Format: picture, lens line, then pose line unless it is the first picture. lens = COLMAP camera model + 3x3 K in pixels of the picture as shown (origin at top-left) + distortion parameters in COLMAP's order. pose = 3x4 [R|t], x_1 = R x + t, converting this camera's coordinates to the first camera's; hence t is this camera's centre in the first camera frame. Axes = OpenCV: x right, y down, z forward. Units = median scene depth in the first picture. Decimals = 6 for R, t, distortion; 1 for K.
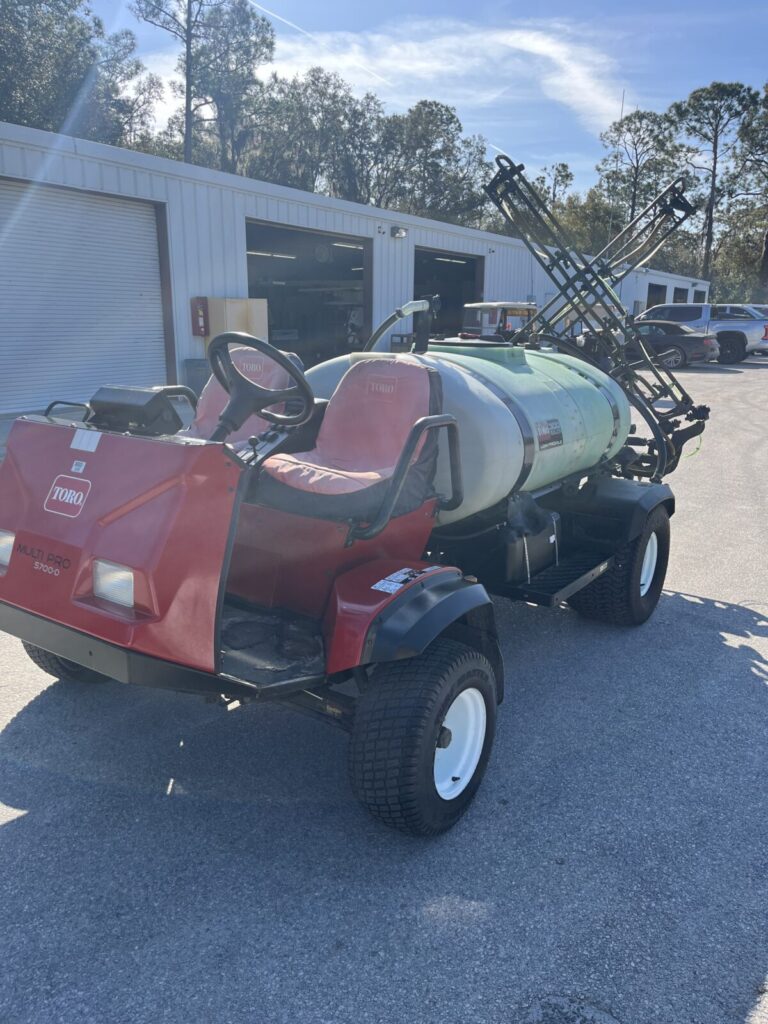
lens RADIAL K [[785.8, 0, 388.9], [0, 785.8, 513.3], [0, 0, 1]] dist [0.075572, -0.099266]
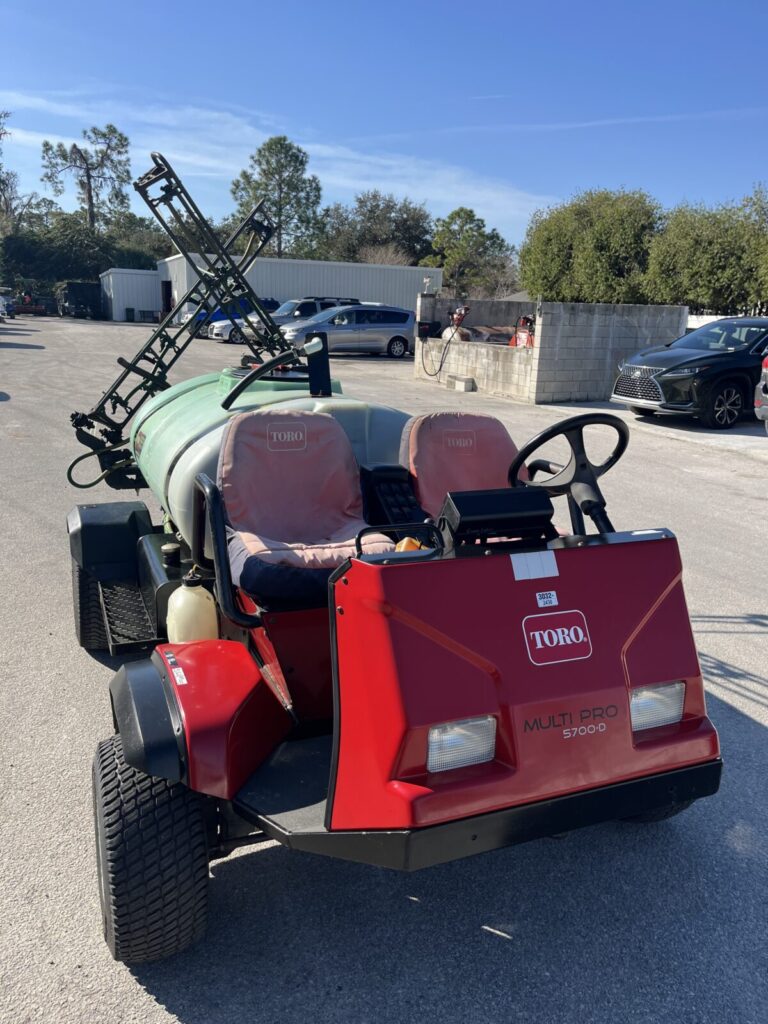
lens RADIAL K [[785.8, 0, 388.9], [0, 785.8, 513.3], [0, 0, 1]] dist [0.075572, -0.099266]
pose [[0.530209, -0.211211, 0.821138, -1.099688], [0.178931, 0.974537, 0.135132, -0.276679], [-0.828771, 0.075279, 0.554501, 0.669315]]
